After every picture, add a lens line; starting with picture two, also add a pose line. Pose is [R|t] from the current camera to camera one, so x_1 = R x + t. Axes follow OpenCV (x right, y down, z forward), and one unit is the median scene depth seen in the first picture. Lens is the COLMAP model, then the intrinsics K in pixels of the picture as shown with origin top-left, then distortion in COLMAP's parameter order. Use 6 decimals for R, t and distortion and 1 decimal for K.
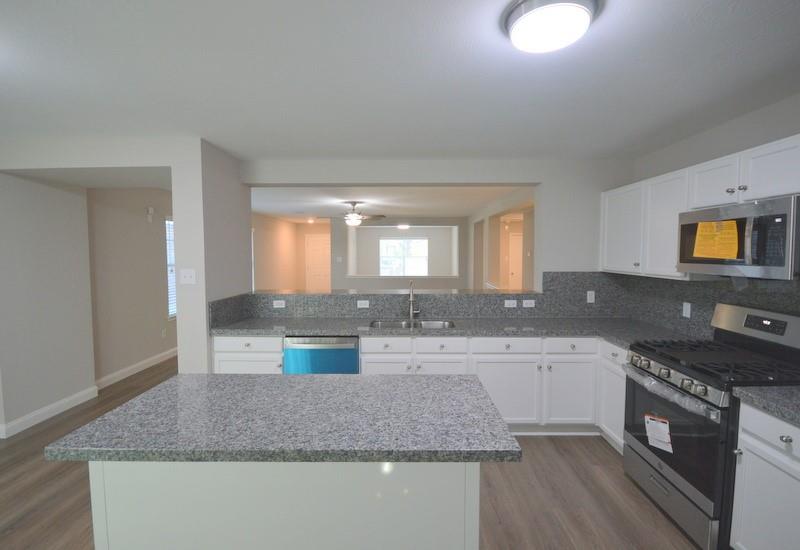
lens RADIAL K [[379.9, 0, 421.9], [0, 379.9, 274.0], [0, 0, 1]] dist [-0.001005, -0.000103]
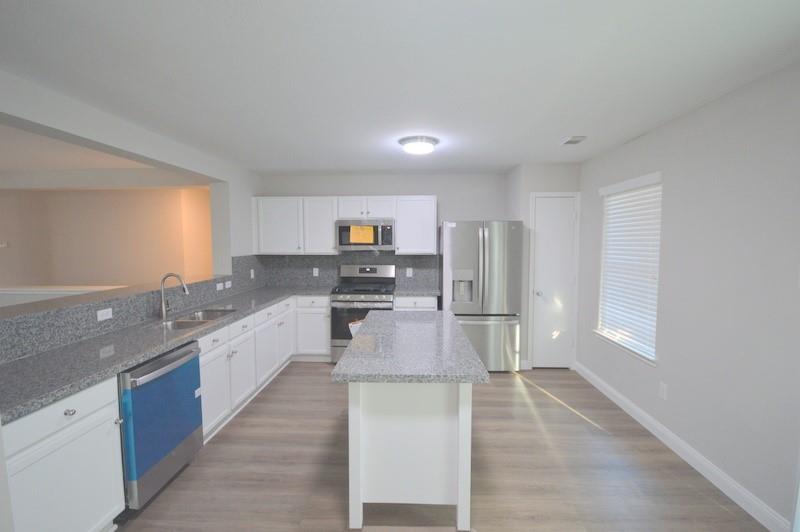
lens RADIAL K [[349.1, 0, 400.0], [0, 349.1, 266.0], [0, 0, 1]] dist [0.000369, 0.000060]
pose [[0.043143, -0.071568, 0.996502, -0.922617], [0.063505, 0.995610, 0.068754, -0.023620], [-0.997049, 0.060316, 0.047498, 0.503666]]
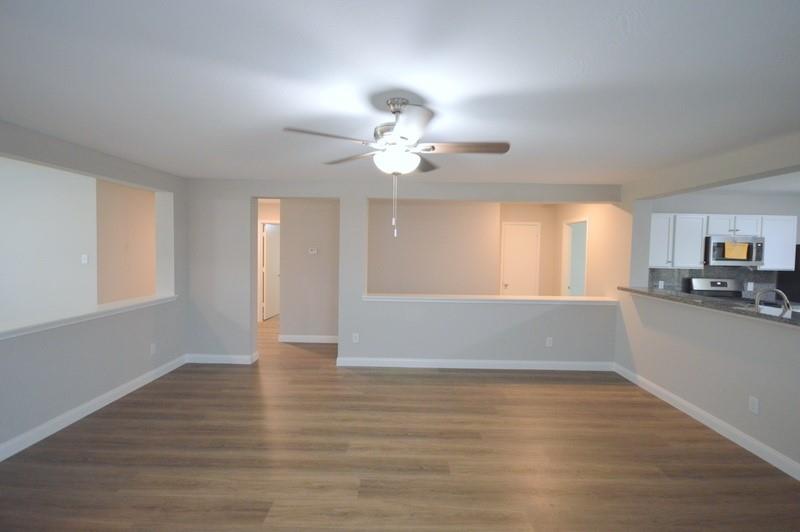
lens RADIAL K [[350.6, 0, 400.0], [0, 350.6, 266.0], [0, 0, 1]] dist [0.001119, 0.000151]
pose [[0.032472, -0.048067, 0.998316, -1.087728], [0.042329, 0.998013, 0.046676, -0.136384], [-0.998576, 0.040742, 0.034442, 2.207198]]
